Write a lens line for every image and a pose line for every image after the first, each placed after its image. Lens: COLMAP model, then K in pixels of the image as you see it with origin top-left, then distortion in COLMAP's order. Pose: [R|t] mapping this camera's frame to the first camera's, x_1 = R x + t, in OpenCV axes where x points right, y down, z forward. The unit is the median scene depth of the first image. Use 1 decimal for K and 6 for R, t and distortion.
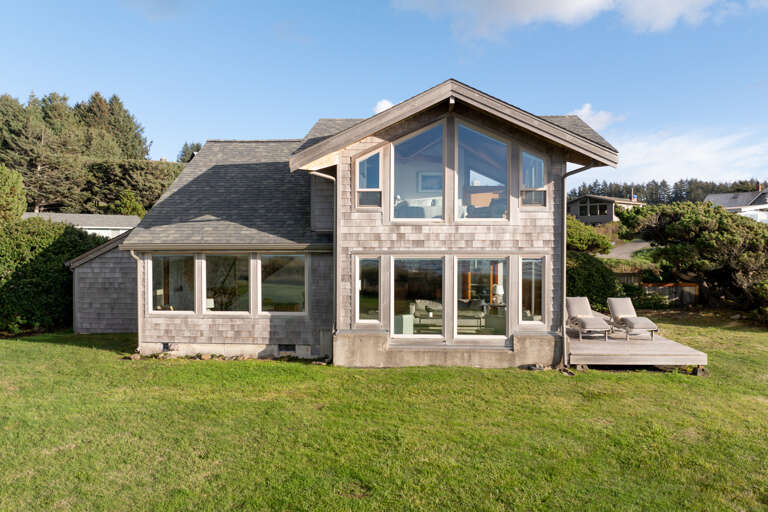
lens RADIAL K [[590.8, 0, 384.4], [0, 590.8, 254.9], [0, 0, 1]] dist [-0.004005, 0.003546]
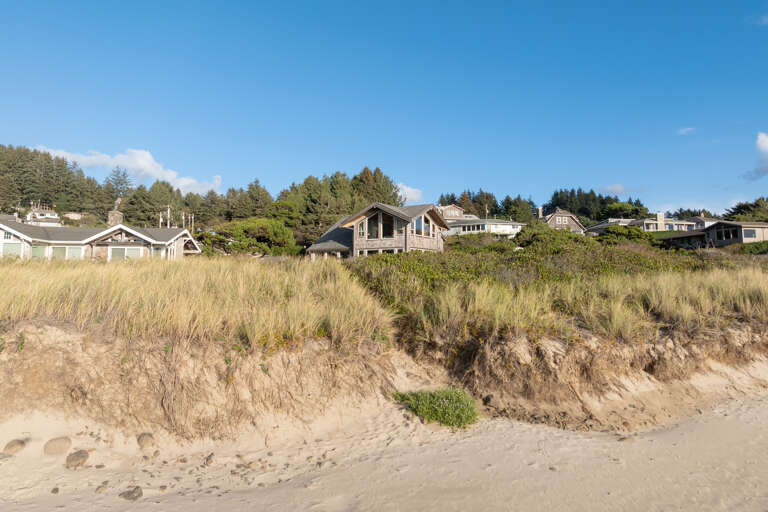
lens RADIAL K [[590.8, 0, 384.1], [0, 590.8, 256.0], [0, 0, 1]] dist [-0.004005, 0.003546]
pose [[0.893092, -0.029329, -0.448918, 0.210402], [-0.000375, 0.997824, -0.065936, 0.034007], [0.449875, 0.059055, 0.891137, -0.263624]]
